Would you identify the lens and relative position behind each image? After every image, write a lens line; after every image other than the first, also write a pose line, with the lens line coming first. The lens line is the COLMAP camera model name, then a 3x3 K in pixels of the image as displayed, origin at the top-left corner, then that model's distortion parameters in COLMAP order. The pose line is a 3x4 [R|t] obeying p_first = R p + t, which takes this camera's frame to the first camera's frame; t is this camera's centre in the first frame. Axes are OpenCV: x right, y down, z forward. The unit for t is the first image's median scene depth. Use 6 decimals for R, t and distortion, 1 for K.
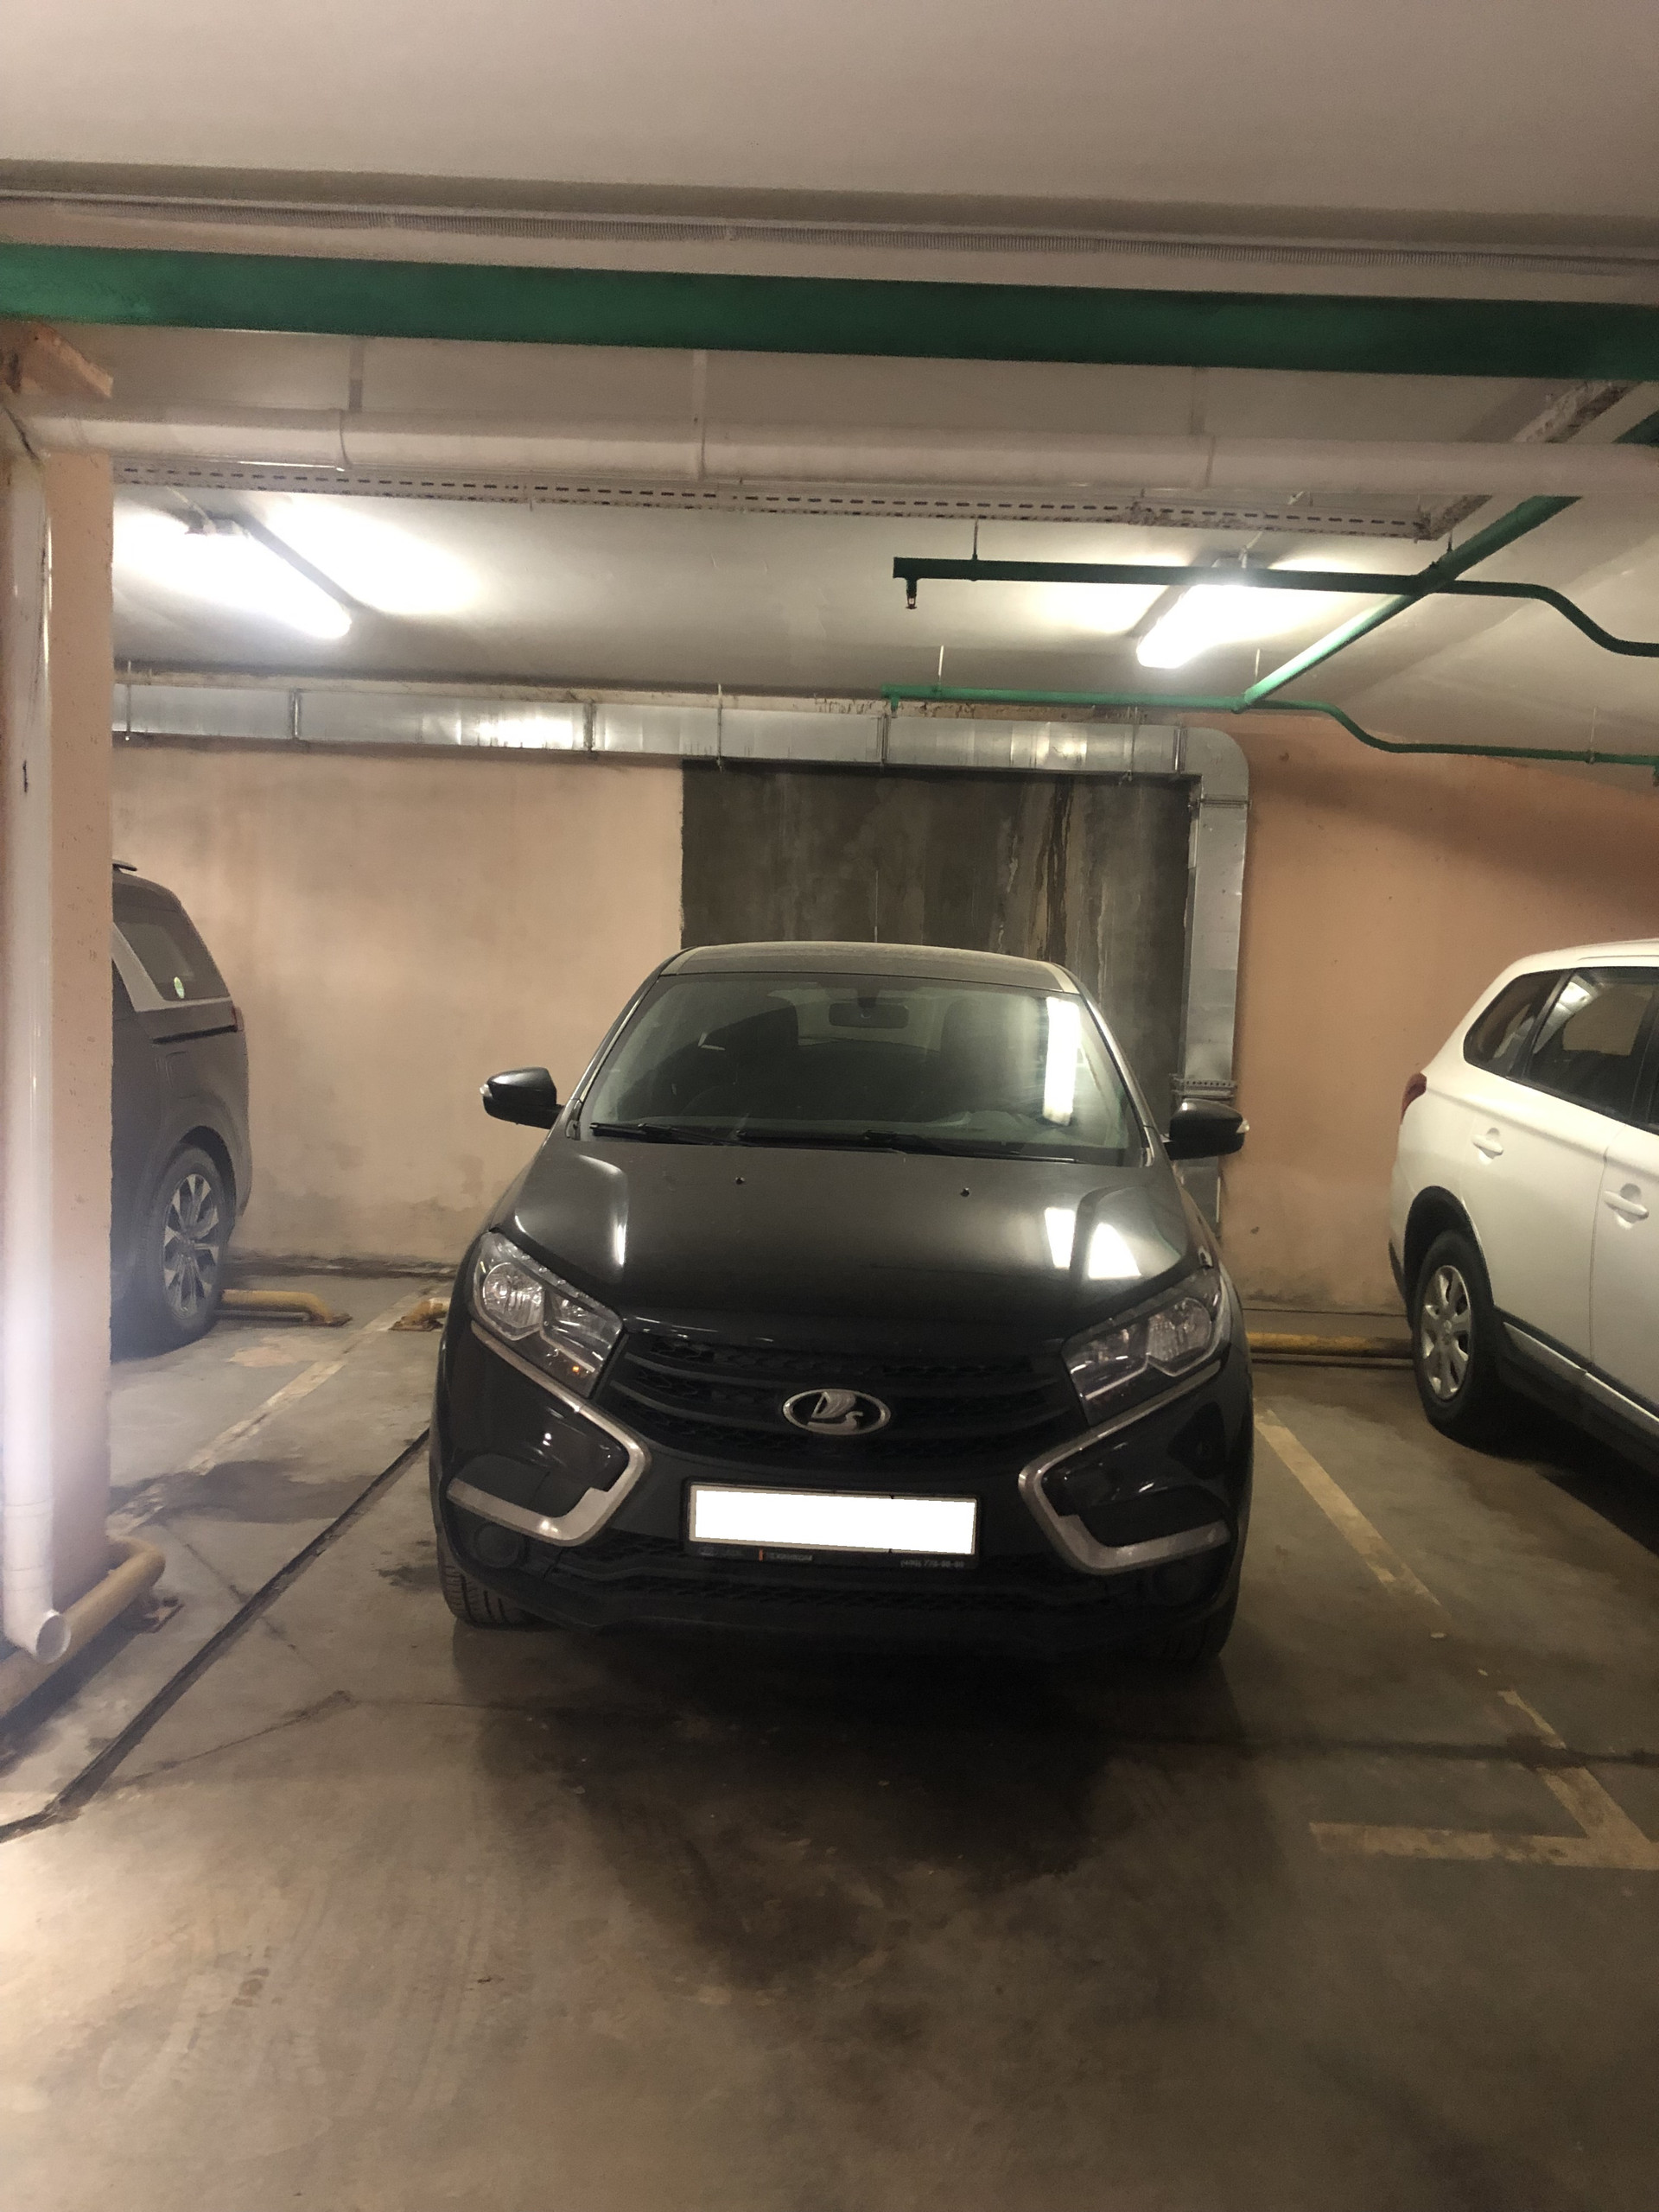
lens RADIAL K [[1804.7, 0, 830.2], [0, 1804.7, 1116.5], [0, 0, 1]] dist [0.007236, 0.009649]
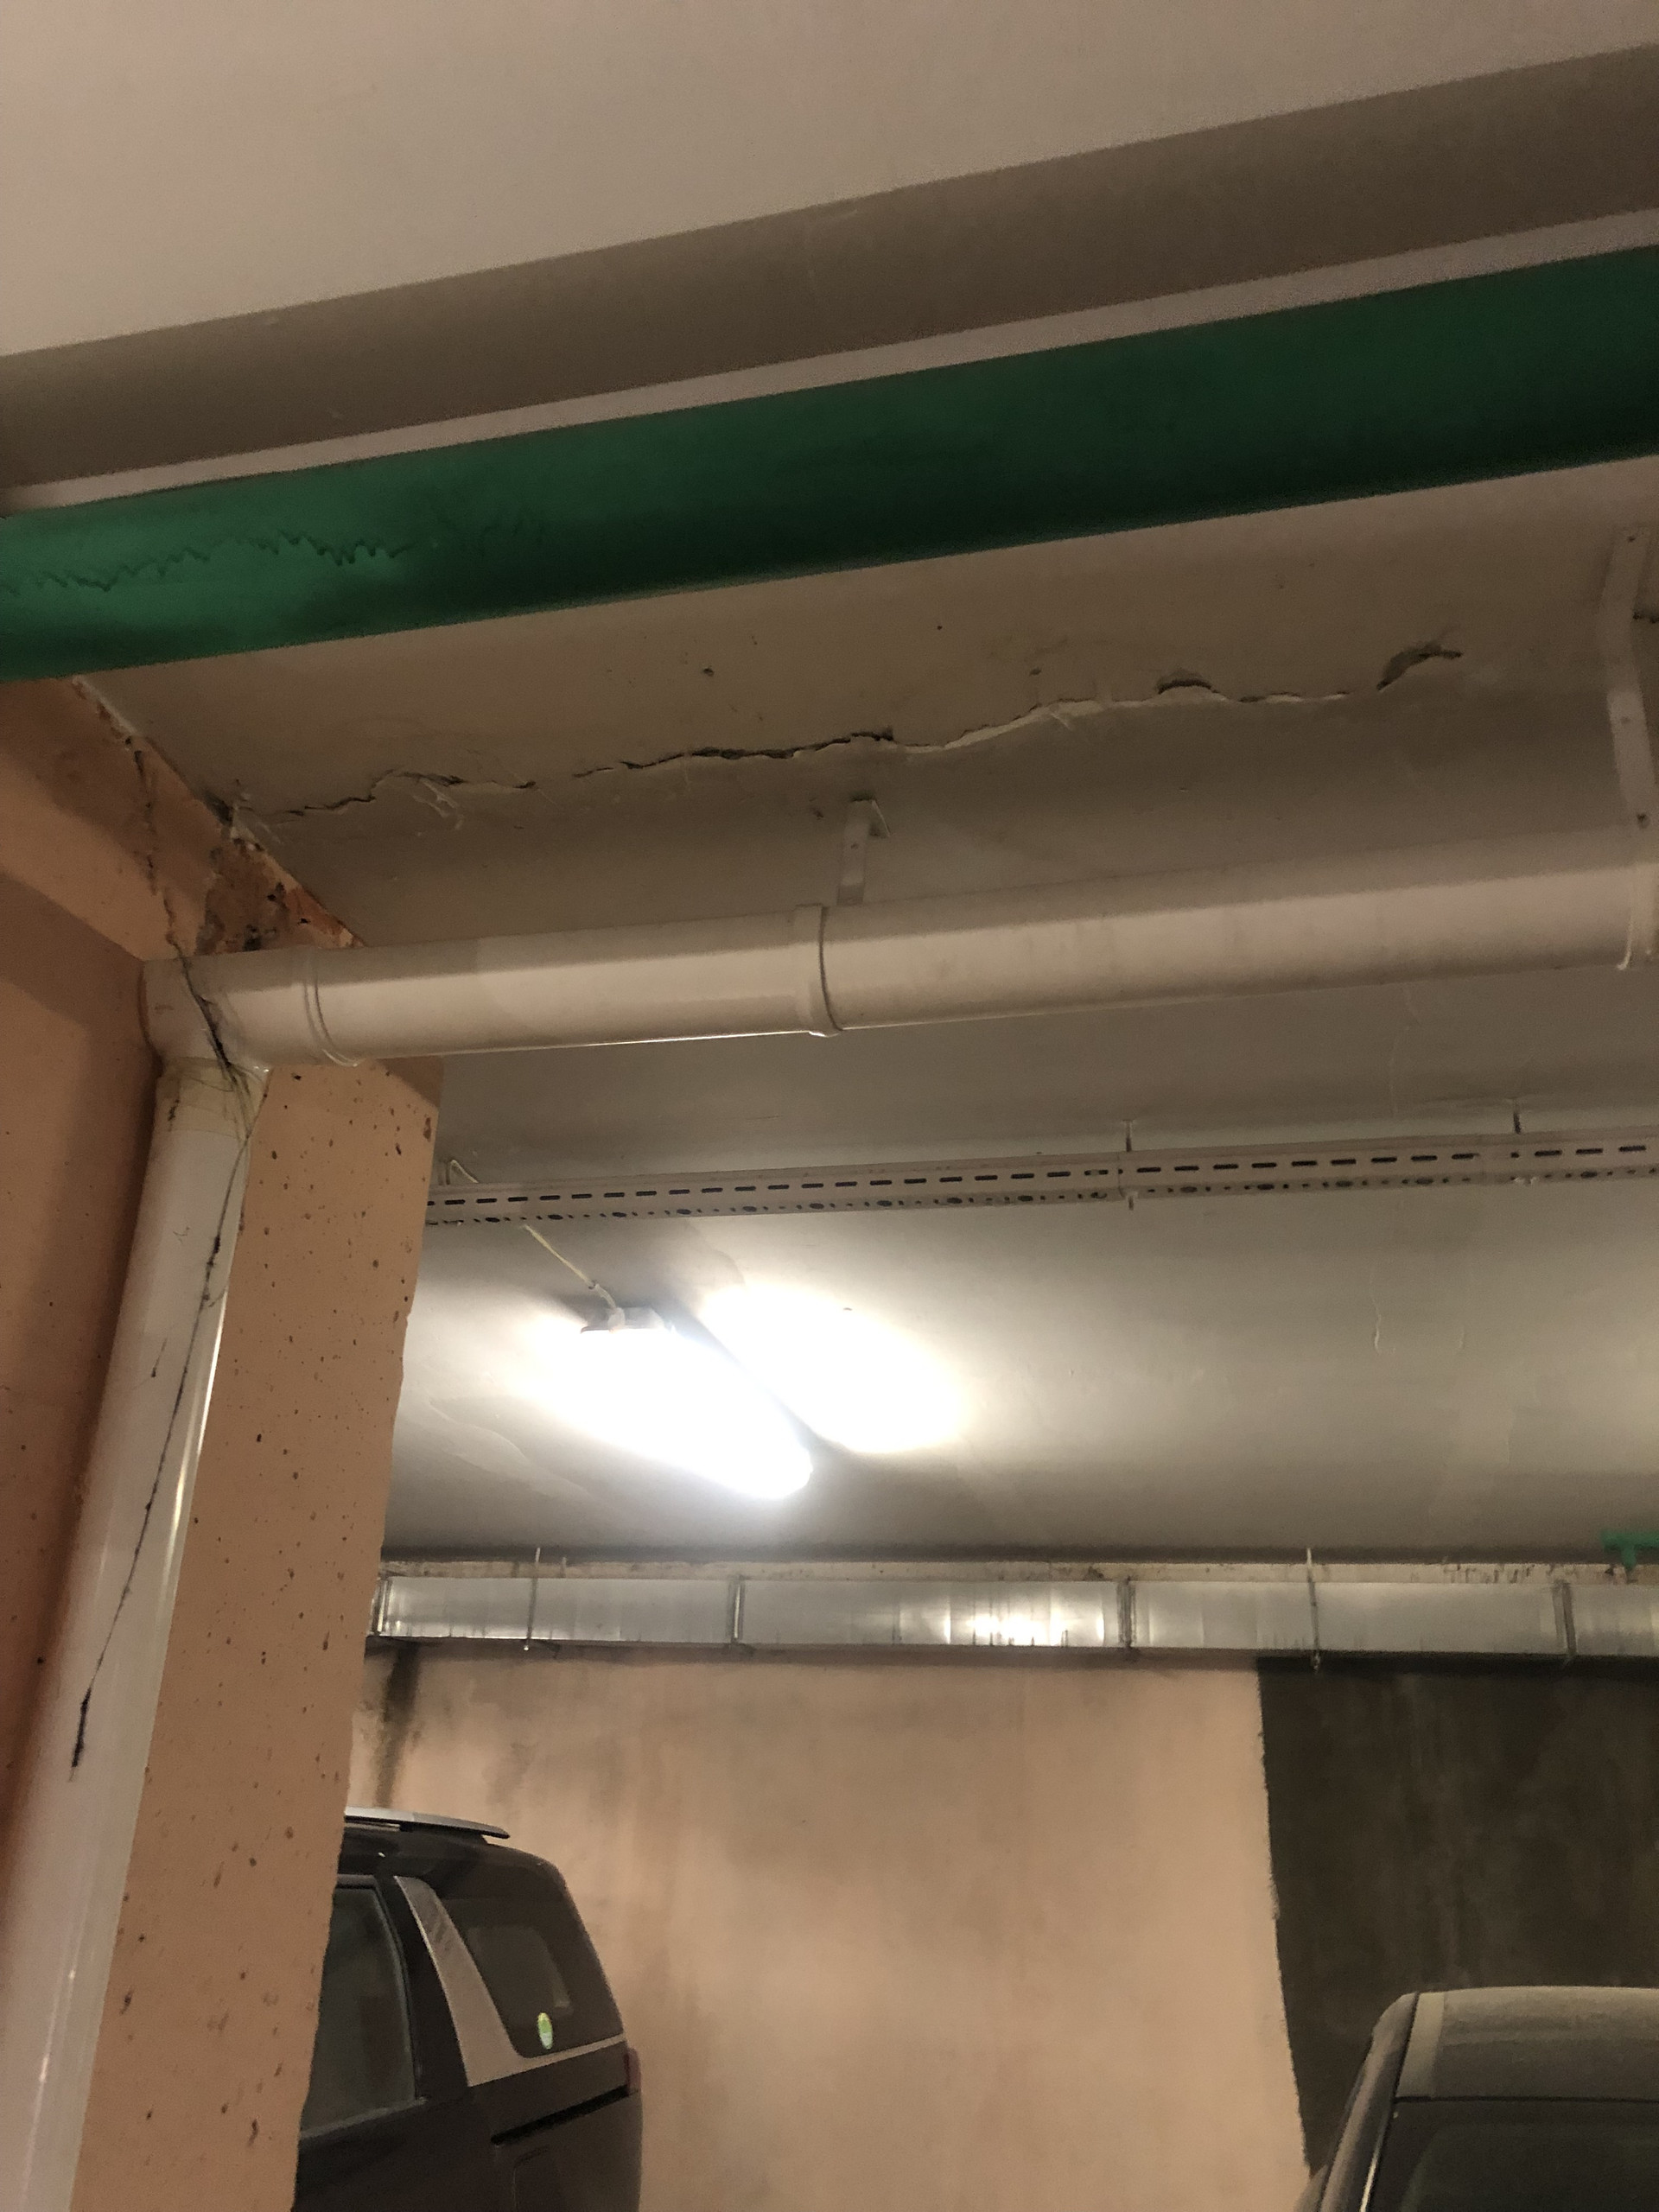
lens RADIAL K [[1804.7, 0, 838.7], [0, 1804.7, 1111.4], [0, 0, 1]] dist [0.007236, 0.009649]
pose [[0.972431, -0.091705, -0.214403, -0.071875], [-0.020201, 0.882842, -0.469236, -0.051913], [0.232316, 0.460630, 0.856650, 0.261946]]
